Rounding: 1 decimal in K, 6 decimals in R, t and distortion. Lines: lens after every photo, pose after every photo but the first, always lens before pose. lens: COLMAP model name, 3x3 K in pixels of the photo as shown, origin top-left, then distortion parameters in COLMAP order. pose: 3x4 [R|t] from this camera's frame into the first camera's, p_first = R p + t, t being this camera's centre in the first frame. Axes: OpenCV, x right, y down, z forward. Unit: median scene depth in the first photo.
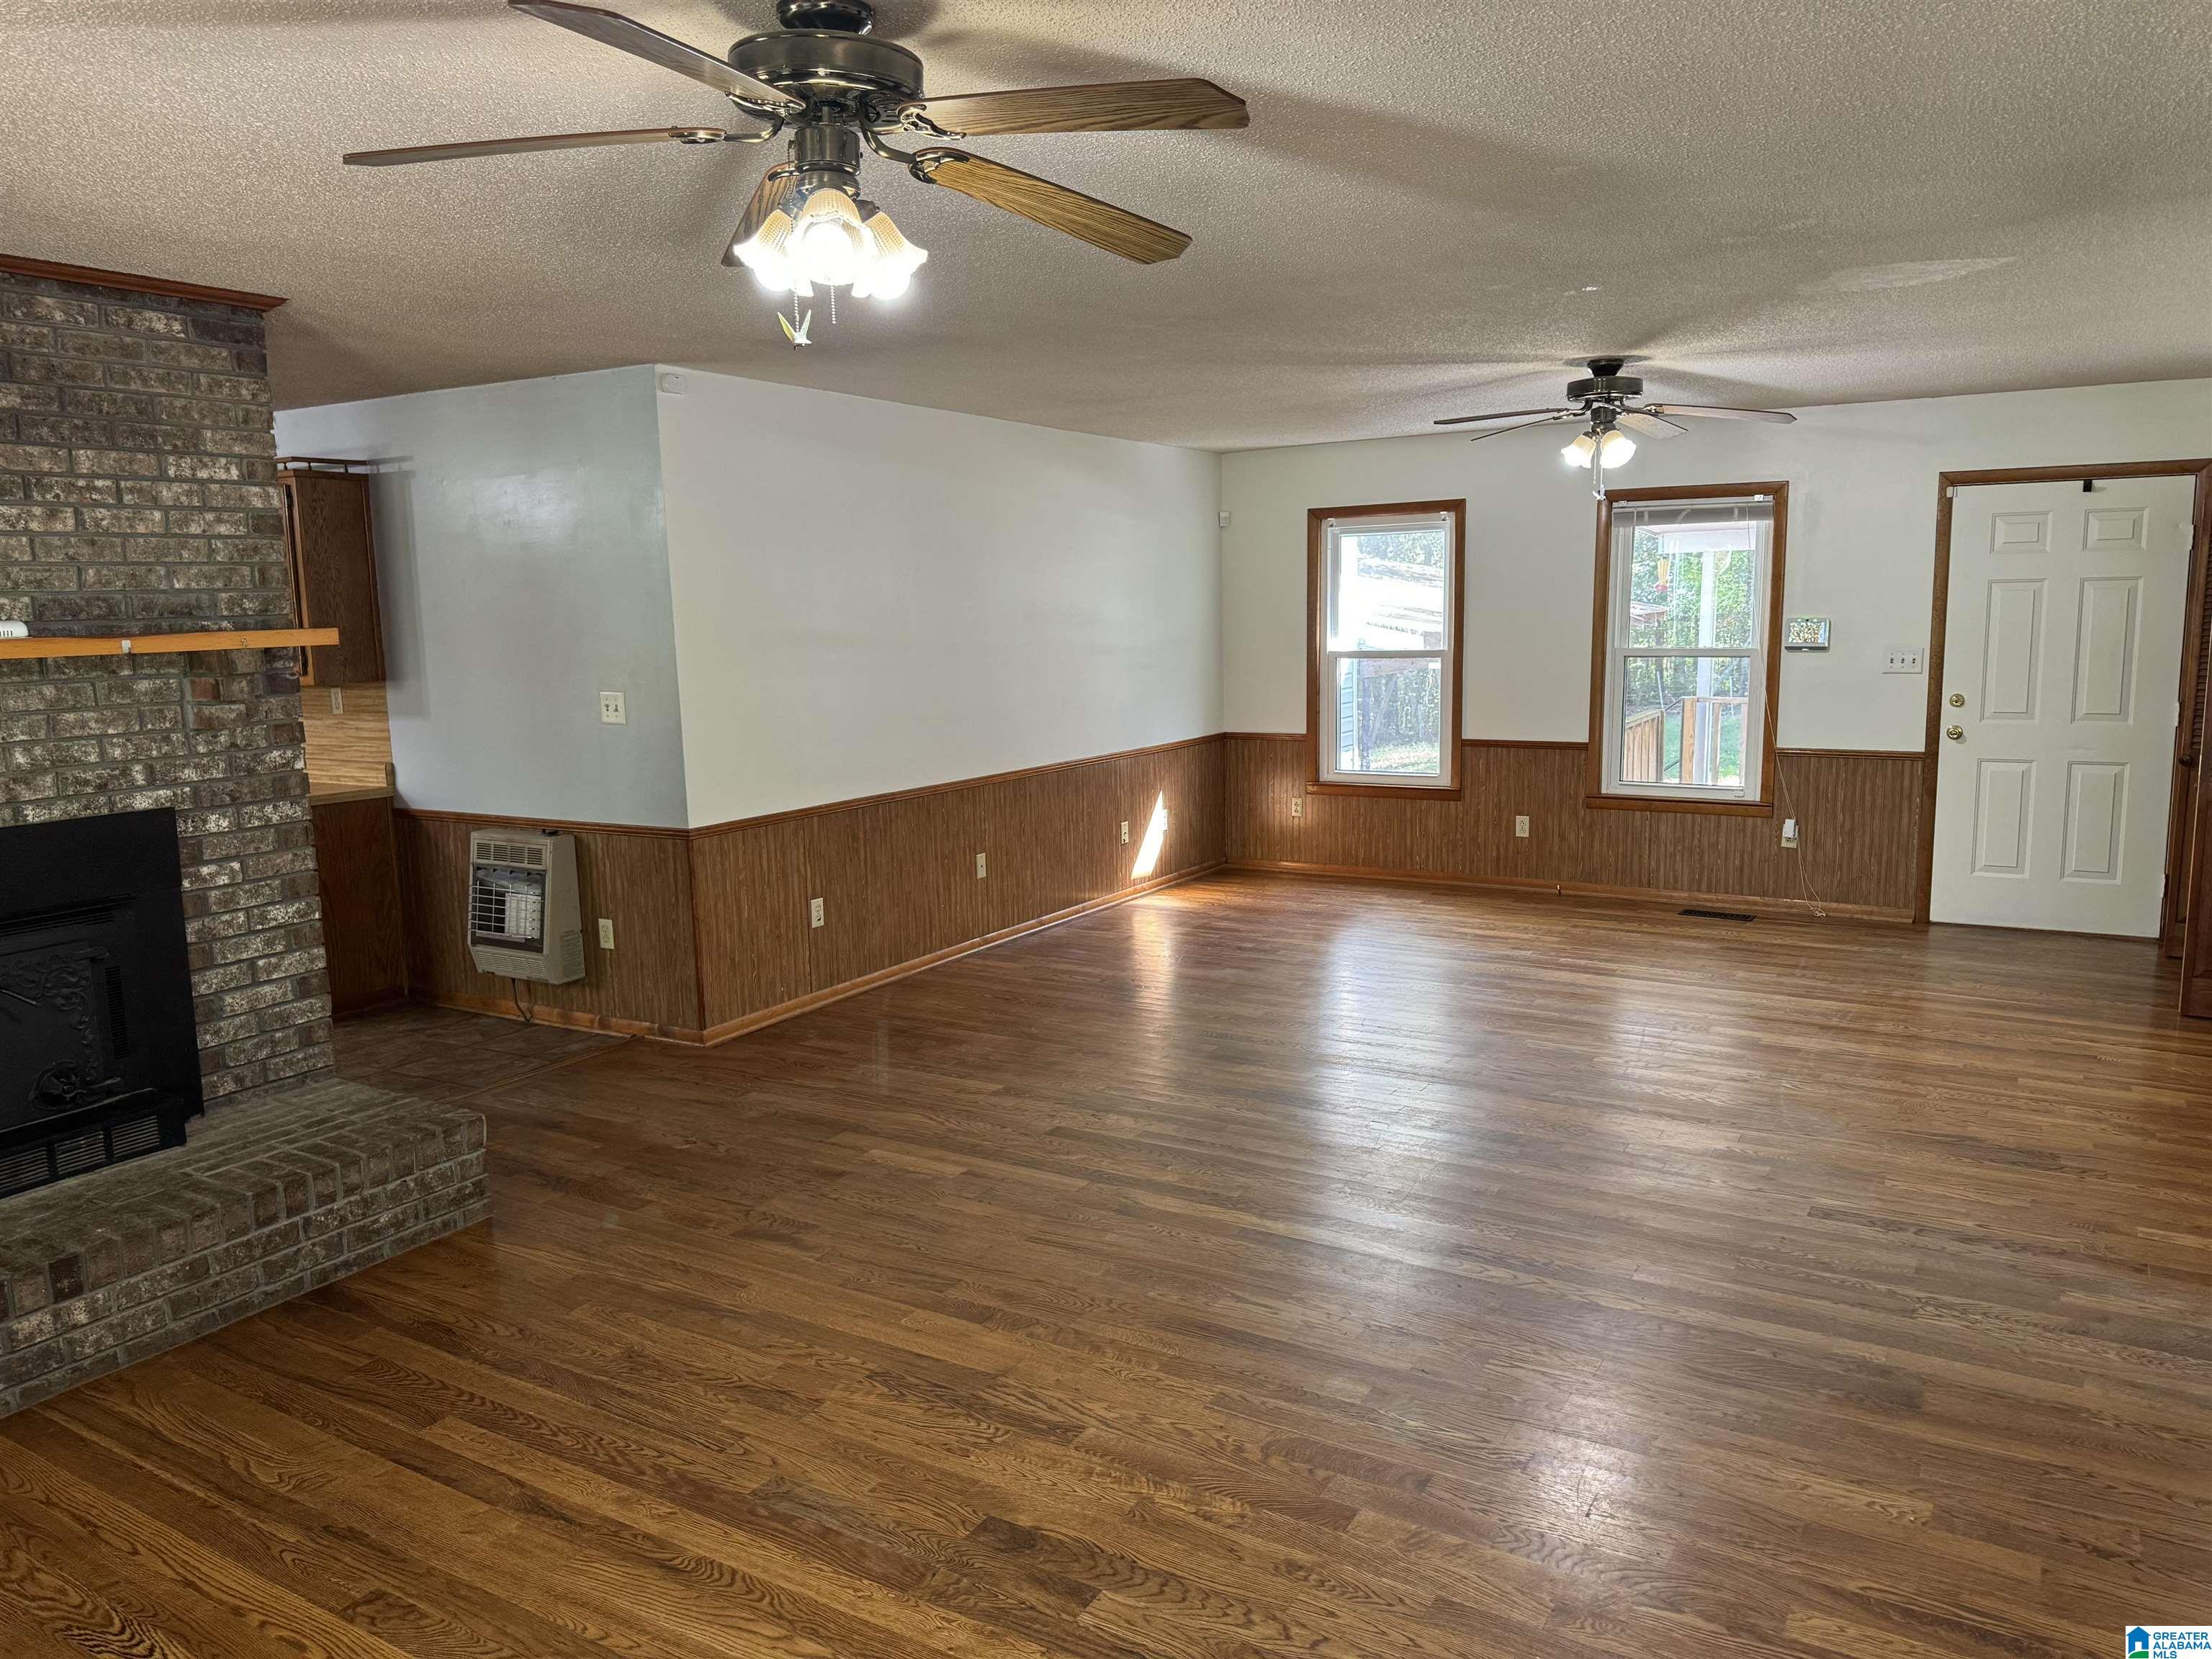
lens RADIAL K [[1558.3, 0, 1144.1], [0, 1558.3, 826.6], [0, 0, 1]] dist [0.053397, -0.065665]
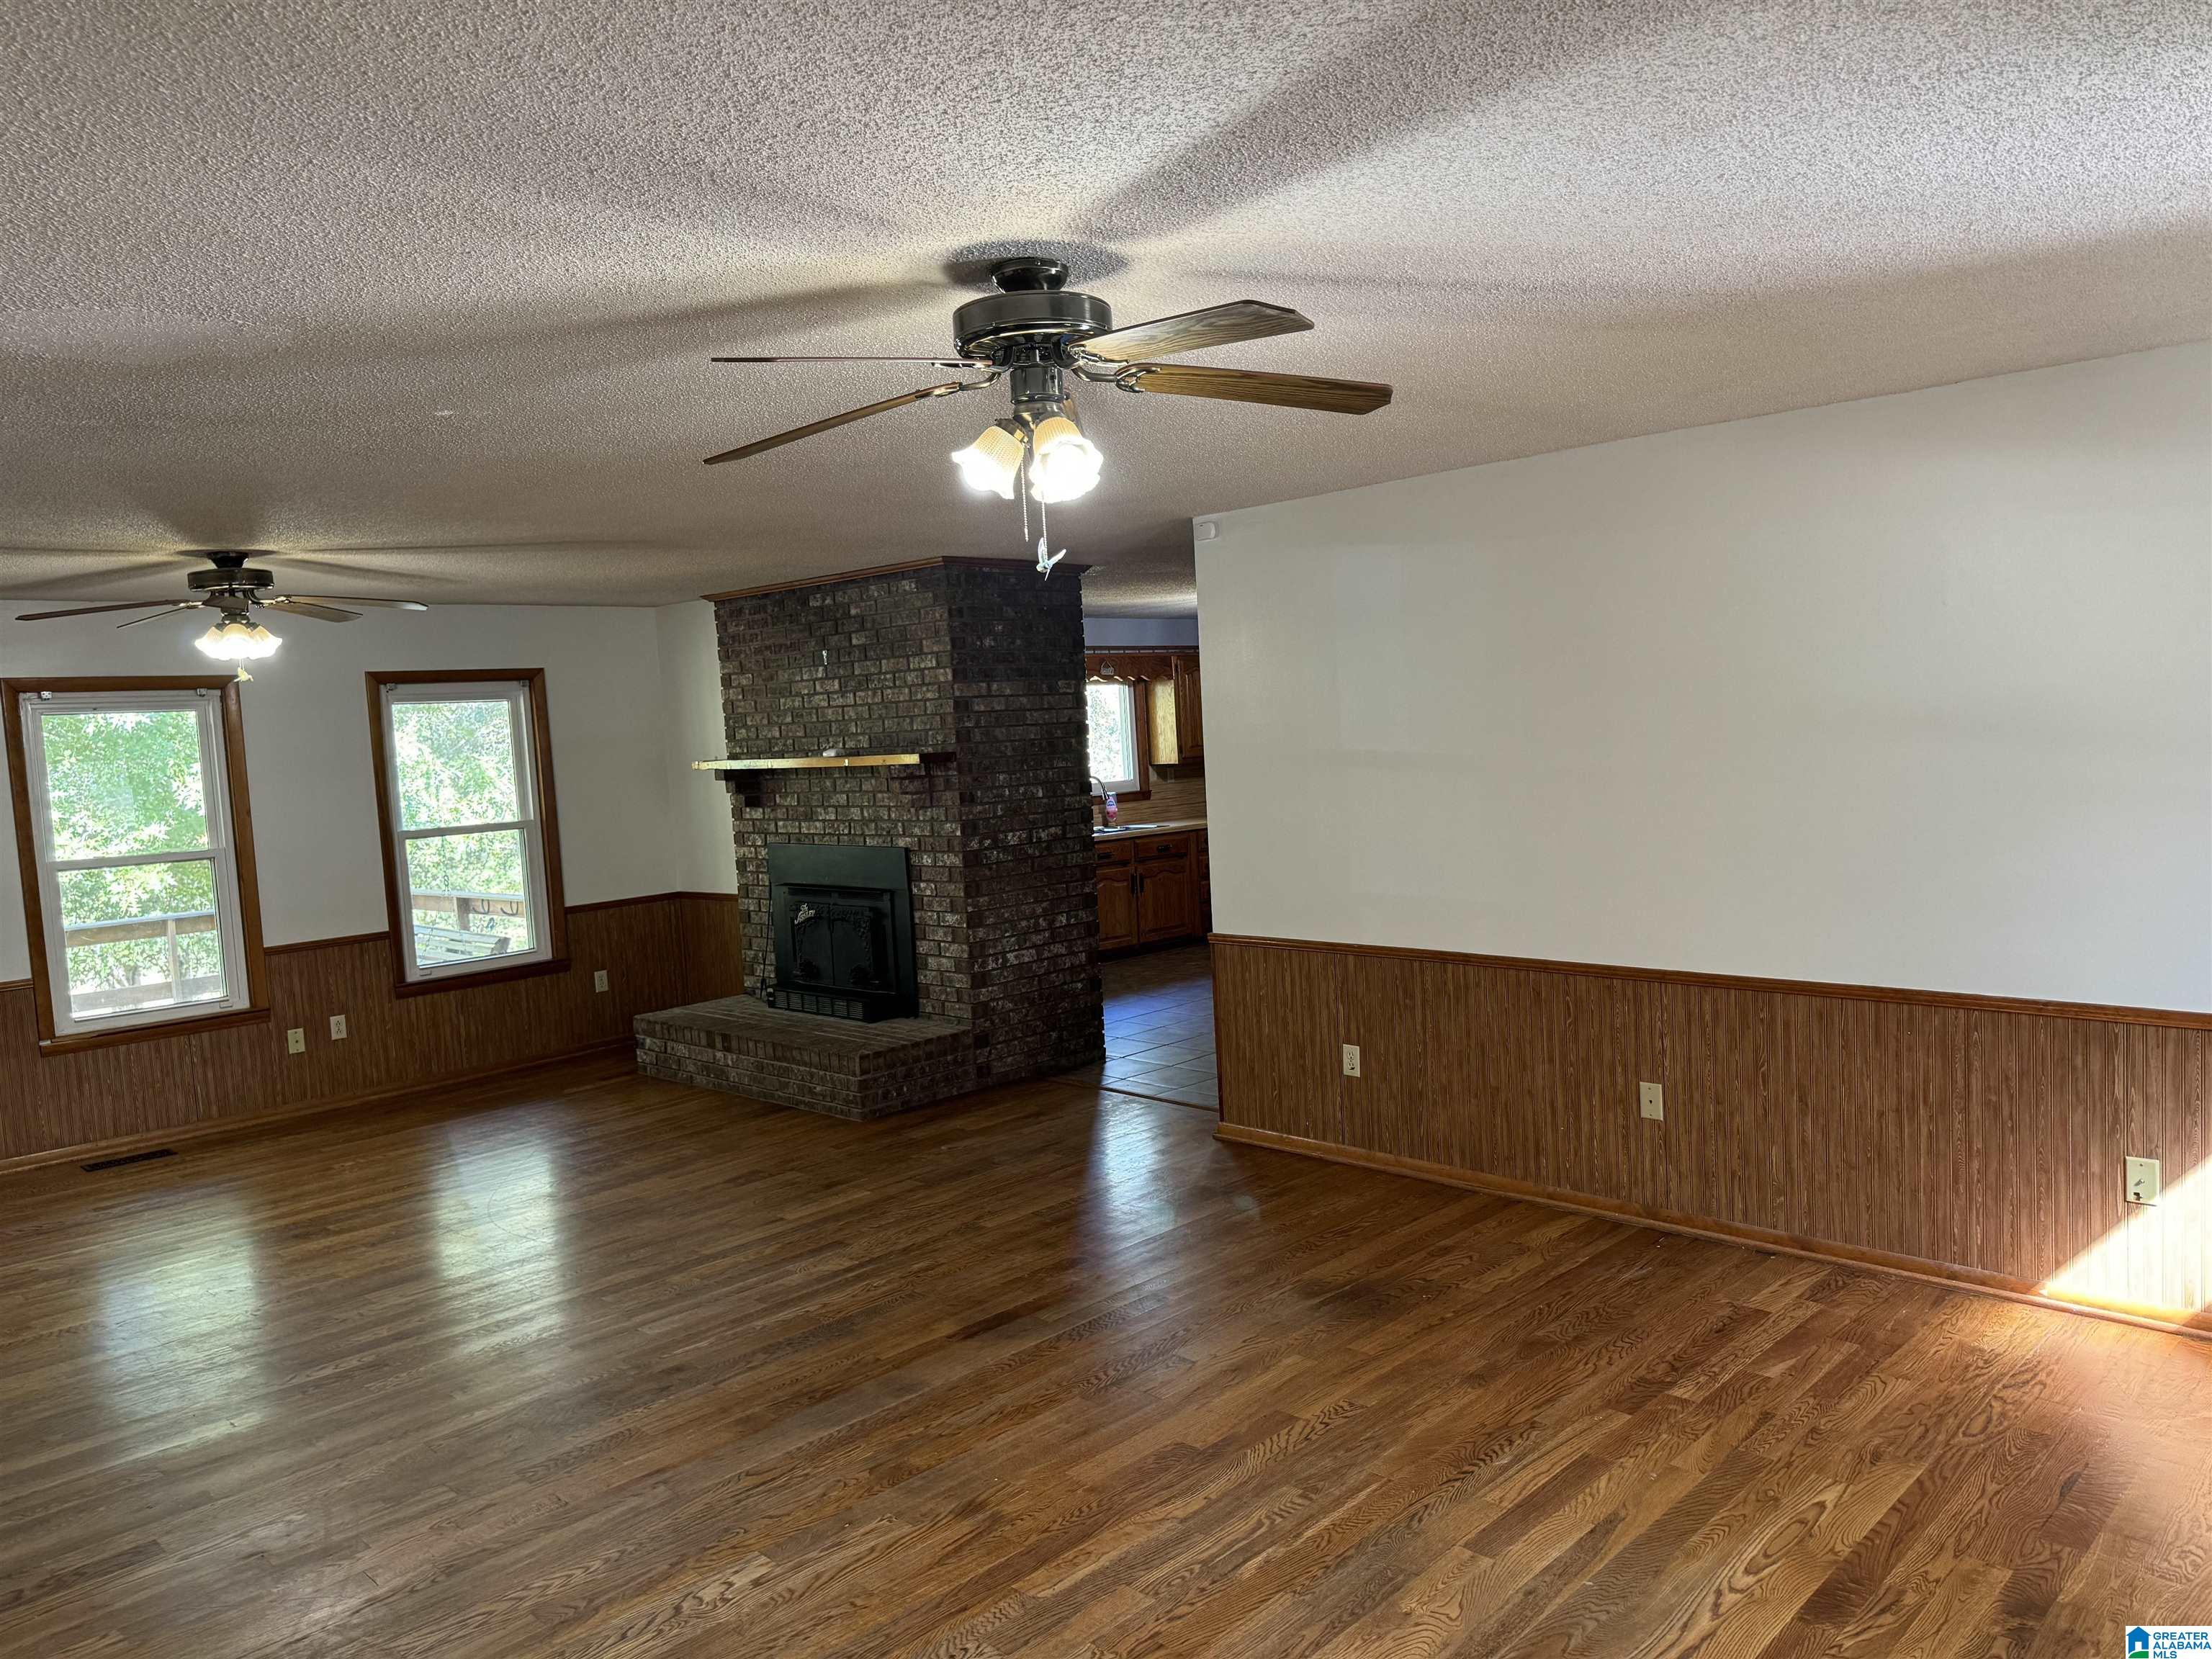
lens RADIAL K [[1551.9, 0, 1117.8], [0, 1551.9, 834.6], [0, 0, 1]] dist [0.141607, -0.233062]
pose [[-0.250548, 0.101007, -0.962820, 1.055627], [-0.085172, 0.988386, 0.125852, -0.273114], [0.964350, 0.113538, -0.239035, 1.644574]]
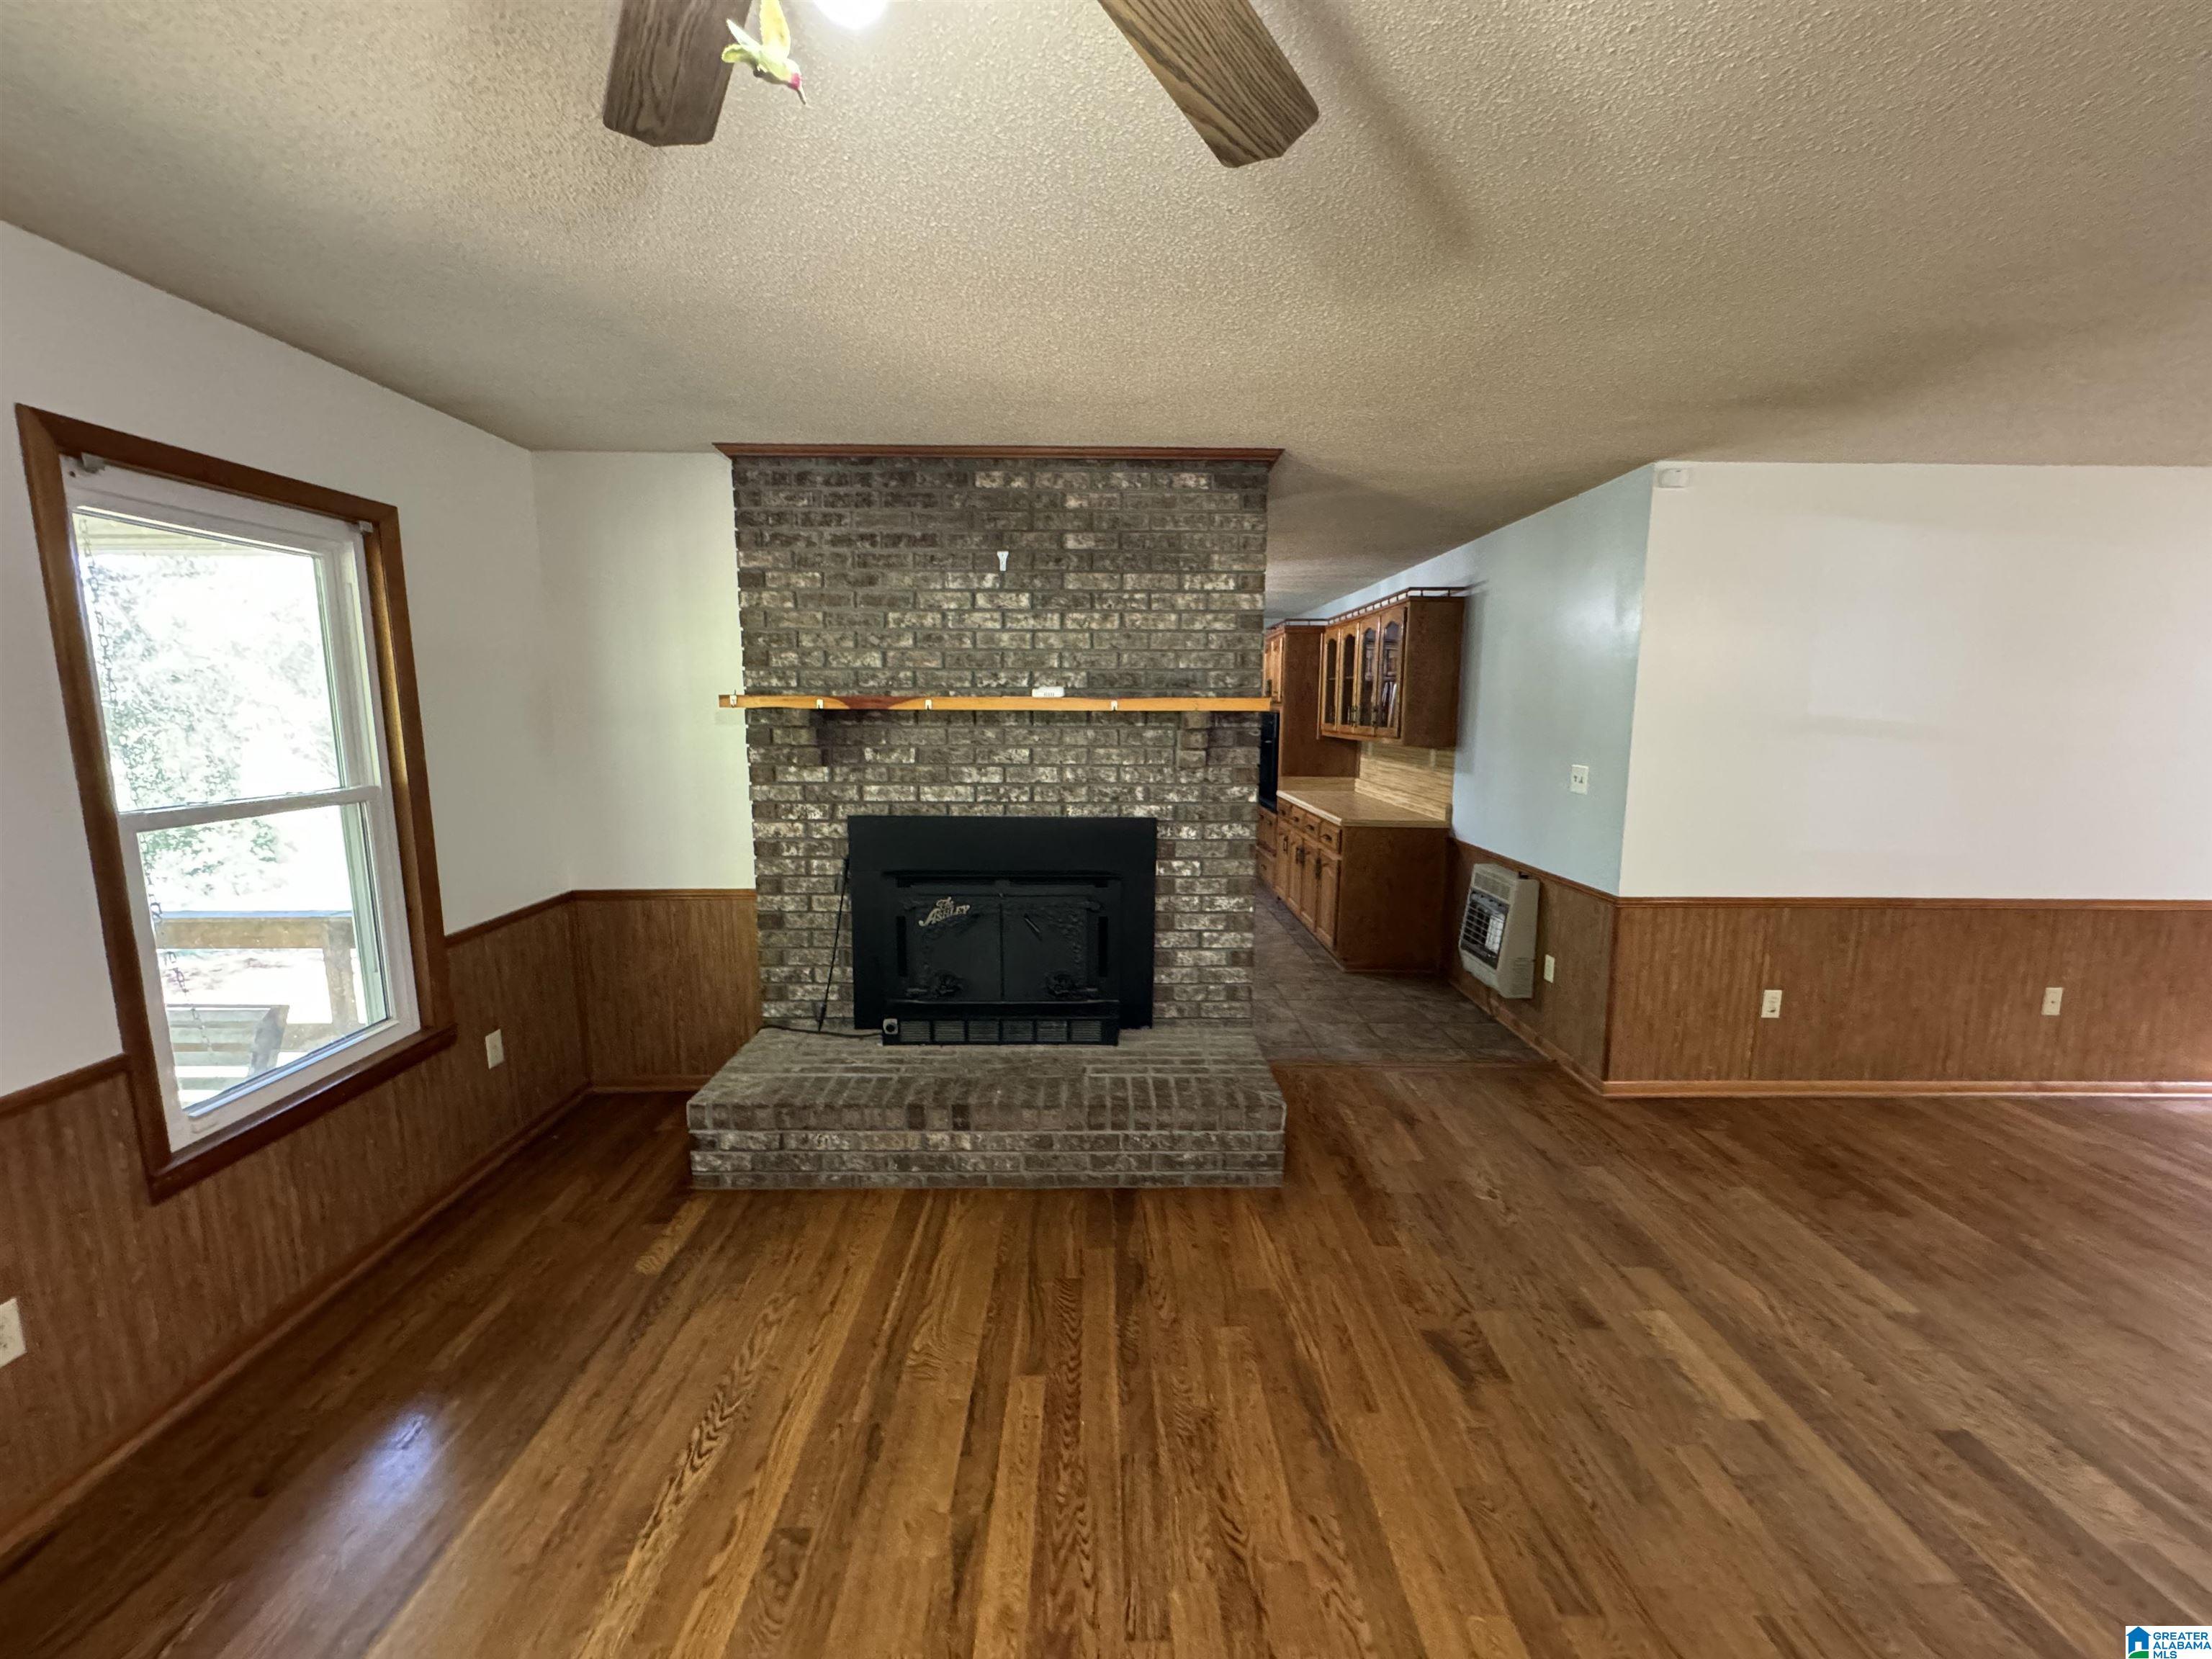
lens RADIAL K [[884.2, 0, 1100.6], [0, 884.2, 828.9], [0, 0, 1]] dist [-0.007833, 0.004919]
pose [[0.504541, 0.140438, -0.851889, 0.055248], [-0.140952, 0.986843, 0.079205, -0.058866], [0.851804, 0.080113, 0.517698, 0.523701]]
